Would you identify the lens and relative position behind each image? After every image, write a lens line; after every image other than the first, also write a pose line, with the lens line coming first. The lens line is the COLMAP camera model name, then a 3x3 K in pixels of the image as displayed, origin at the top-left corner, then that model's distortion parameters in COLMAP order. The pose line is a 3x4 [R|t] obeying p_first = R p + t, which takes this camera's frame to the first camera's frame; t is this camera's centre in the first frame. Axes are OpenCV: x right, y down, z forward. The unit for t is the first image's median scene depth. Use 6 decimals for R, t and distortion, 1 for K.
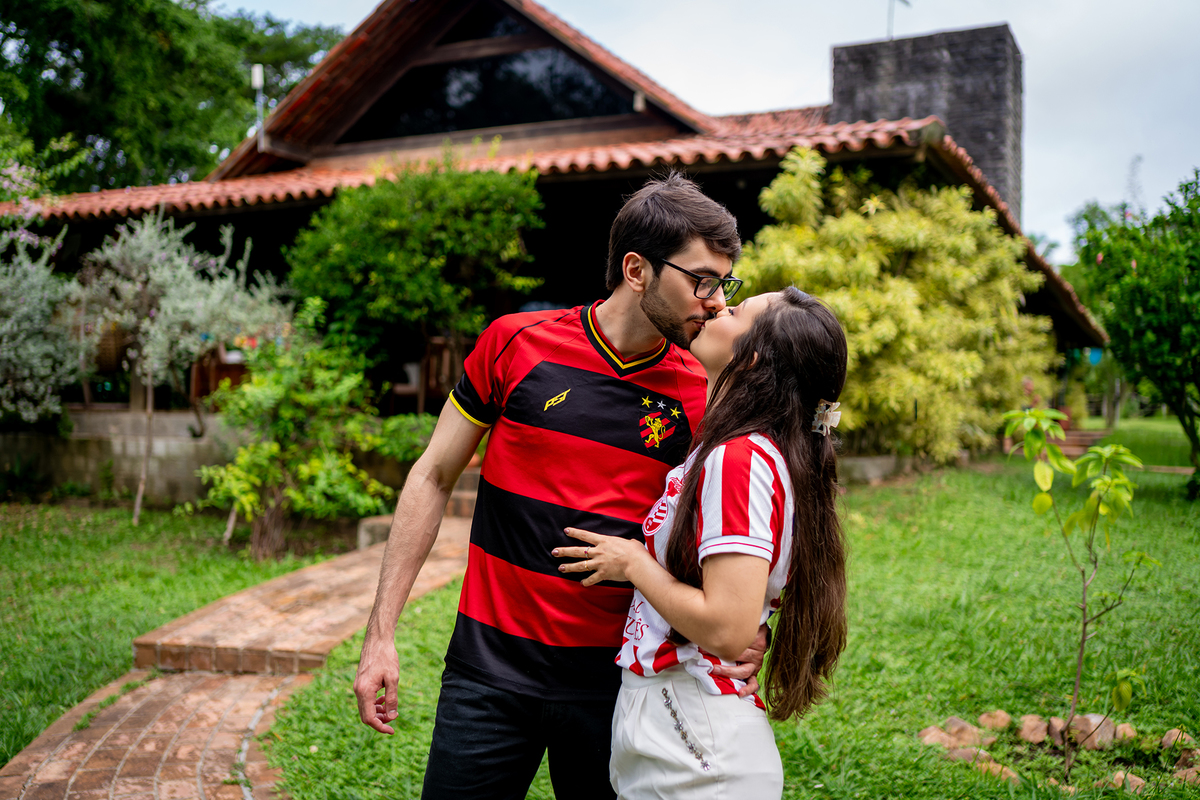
lens RADIAL K [[1203.5, 0, 600.0], [0, 1203.5, 400.0], [0, 0, 1]] dist [-0.000438, 0.015634]
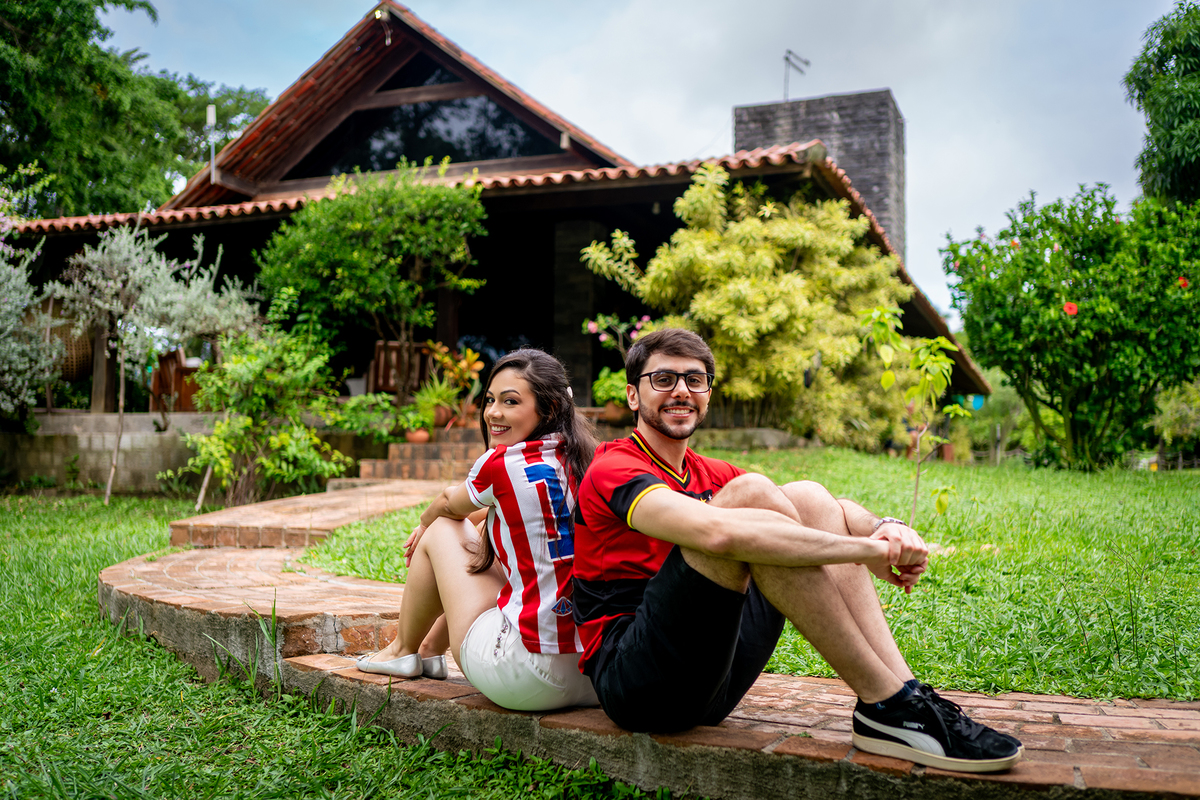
lens RADIAL K [[1203.5, 0, 600.0], [0, 1203.5, 400.0], [0, 0, 1]] dist [-0.000438, 0.015634]
pose [[0.997033, 0.005124, 0.076799, -0.027639], [-0.000367, 0.998087, -0.061830, 0.087987], [-0.076969, 0.061619, 0.995128, -0.148209]]
